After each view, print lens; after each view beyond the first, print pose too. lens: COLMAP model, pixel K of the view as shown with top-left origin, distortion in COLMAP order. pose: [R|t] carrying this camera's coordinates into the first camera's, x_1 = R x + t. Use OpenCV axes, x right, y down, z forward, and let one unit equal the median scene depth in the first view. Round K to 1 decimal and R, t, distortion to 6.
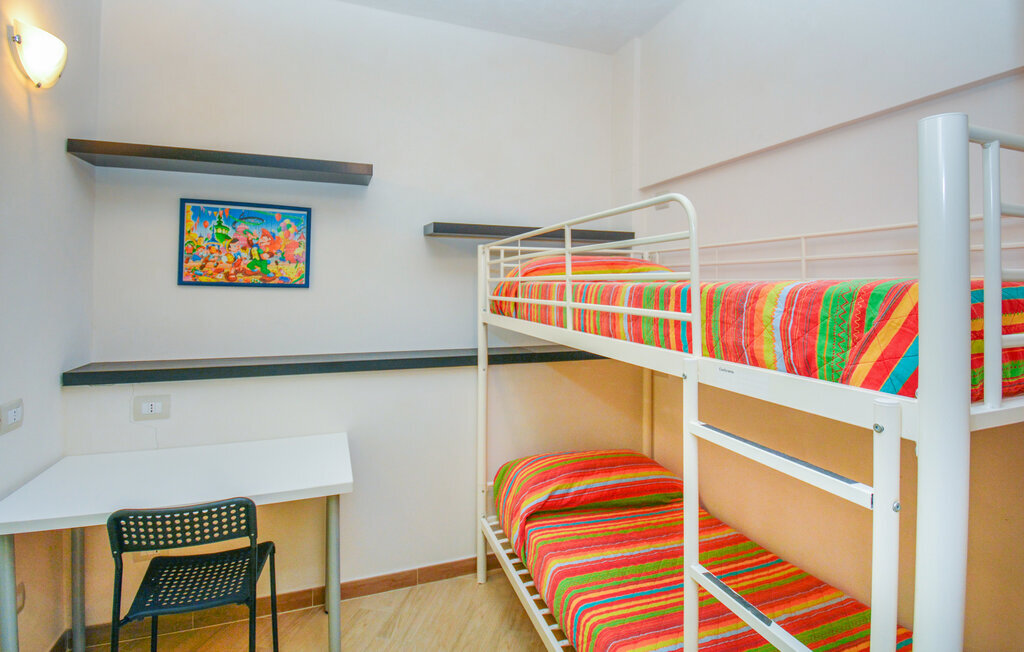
lens RADIAL K [[483.8, 0, 513.3], [0, 483.8, 282.0], [0, 0, 1]] dist [-0.000318, -0.020926]
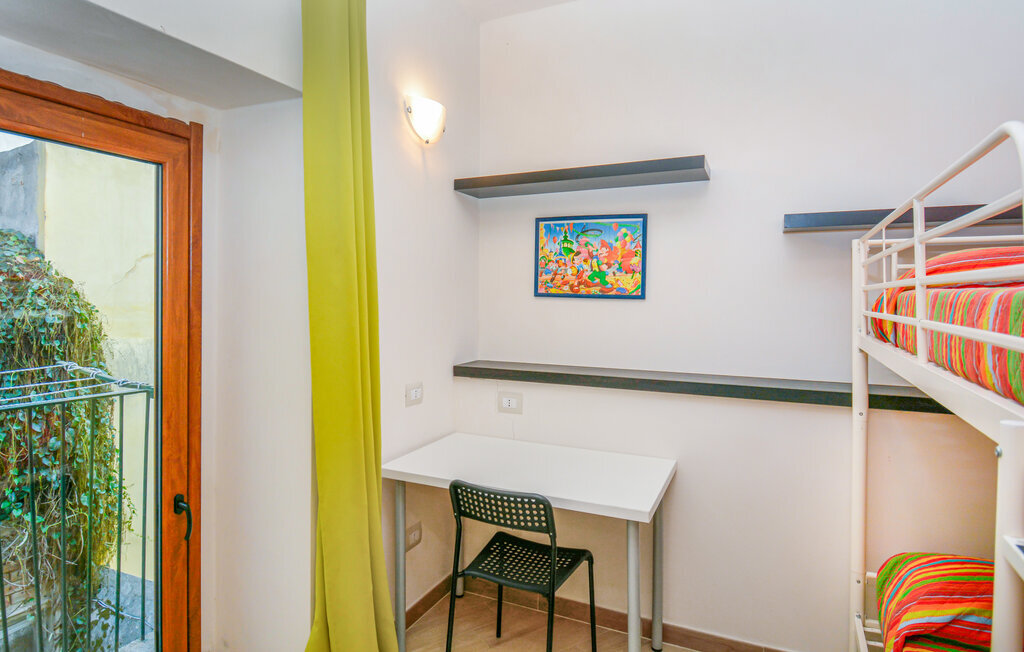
lens RADIAL K [[553.5, 0, 513.2], [0, 553.5, 302.7], [0, 0, 1]] dist [0.001317, -0.022895]
pose [[0.698208, 0.006191, -0.715869, 0.178969], [0.005716, 0.999883, 0.014222, 0.002214], [0.715872, -0.014022, 0.698090, 0.070951]]
